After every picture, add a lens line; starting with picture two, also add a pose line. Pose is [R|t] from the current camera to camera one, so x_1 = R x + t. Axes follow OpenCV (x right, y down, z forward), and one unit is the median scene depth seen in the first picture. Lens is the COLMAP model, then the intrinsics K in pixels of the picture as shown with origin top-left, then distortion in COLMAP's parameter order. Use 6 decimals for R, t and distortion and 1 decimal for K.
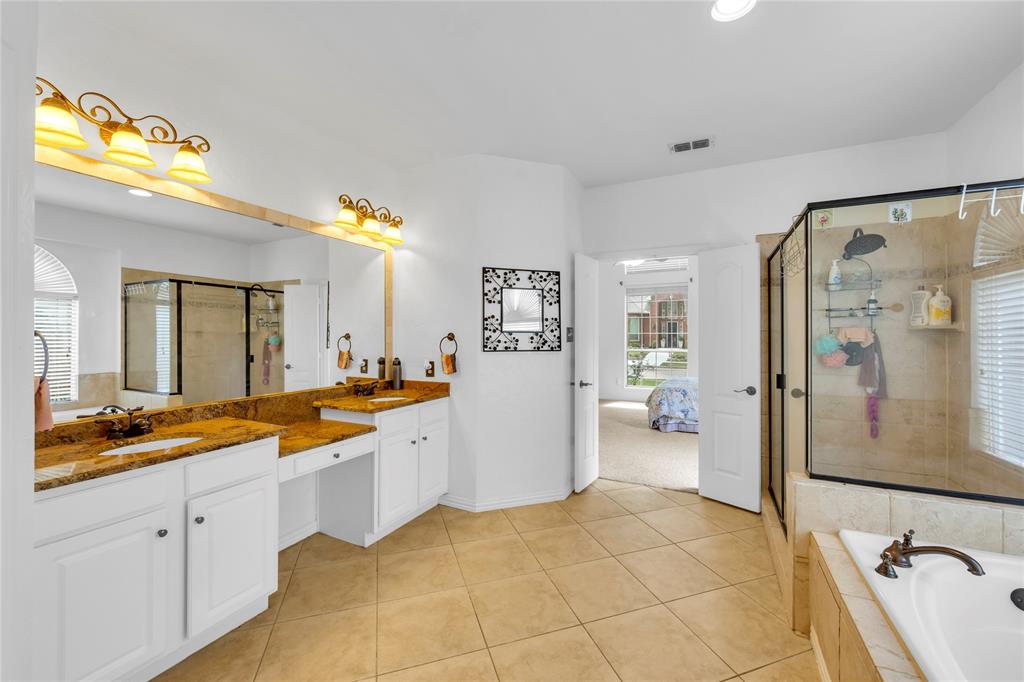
lens RADIAL K [[401.6, 0, 511.5], [0, 401.6, 331.5], [0, 0, 1]] dist [0.000215, -0.000098]
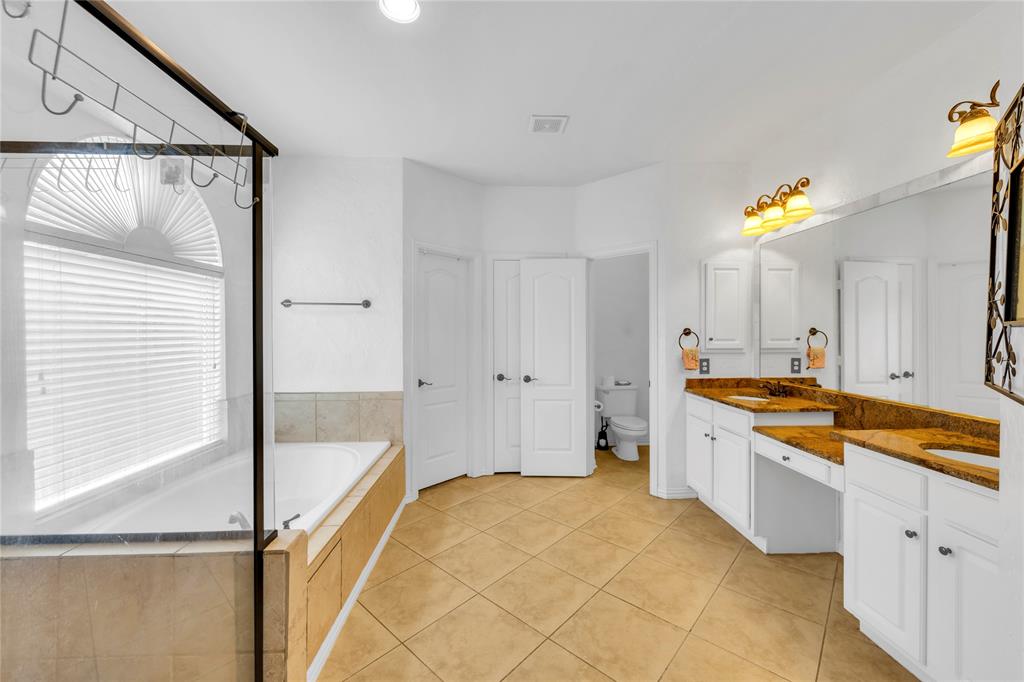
lens RADIAL K [[401.6, 0, 511.0], [0, 401.6, 335.1], [0, 0, 1]] dist [0.000215, -0.000098]
pose [[-0.868664, -0.000059, -0.495401, 0.665400], [-0.004544, 0.999959, 0.007849, 0.011734], [0.495380, 0.009069, -0.868629, 1.640218]]
